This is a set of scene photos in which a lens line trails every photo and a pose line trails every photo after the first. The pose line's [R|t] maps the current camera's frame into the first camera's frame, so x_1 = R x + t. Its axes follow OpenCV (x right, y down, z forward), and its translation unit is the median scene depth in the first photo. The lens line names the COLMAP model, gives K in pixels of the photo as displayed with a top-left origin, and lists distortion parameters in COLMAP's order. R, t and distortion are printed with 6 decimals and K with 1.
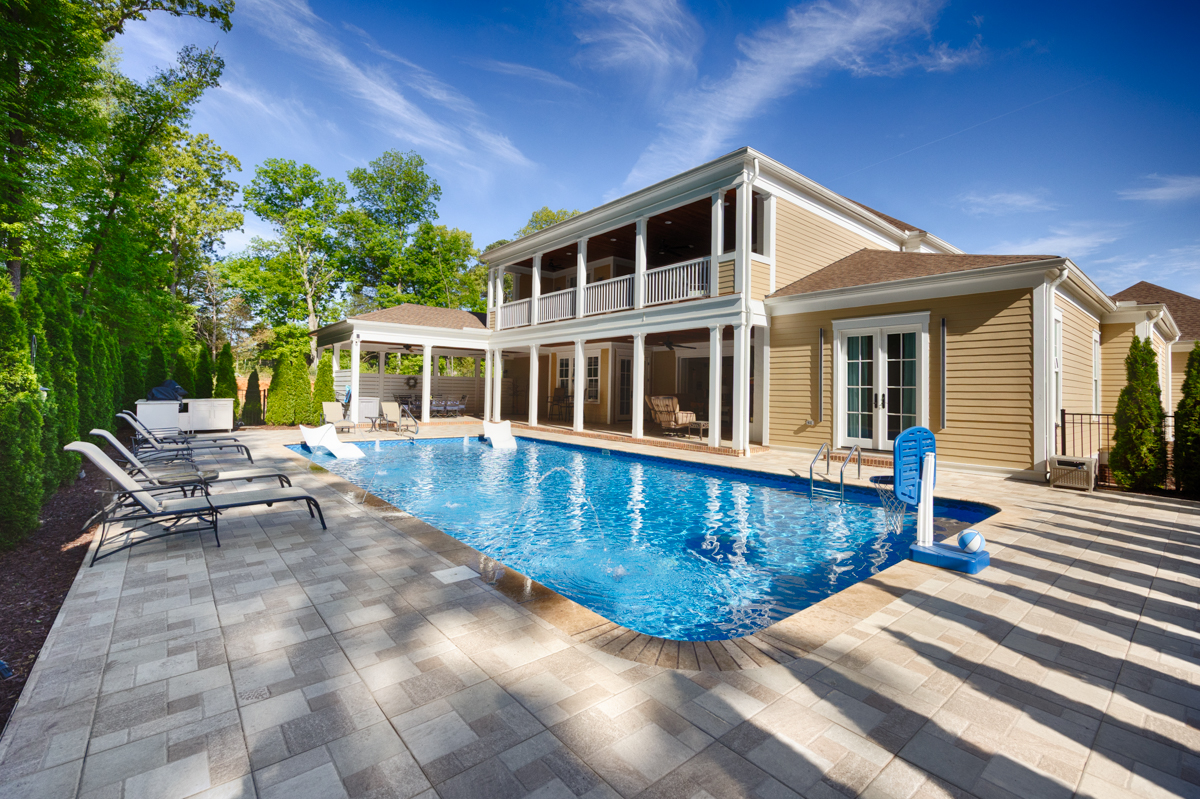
lens RADIAL K [[516.4, 0, 600.5], [0, 516.4, 390.2], [0, 0, 1]] dist [0.000132, 0.000005]
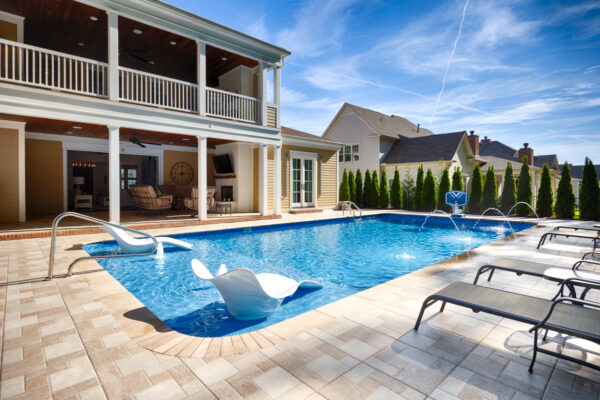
lens RADIAL K [[321.2, 0, 300.2], [0, 321.2, 201.7], [0, 0, 1]] dist [0.004103, 0.000316]
pose [[-0.044868, -0.062974, 0.997006, -0.935673], [-0.008082, 0.998001, 0.062673, -0.003421], [-0.998960, -0.005245, -0.045287, 1.042840]]
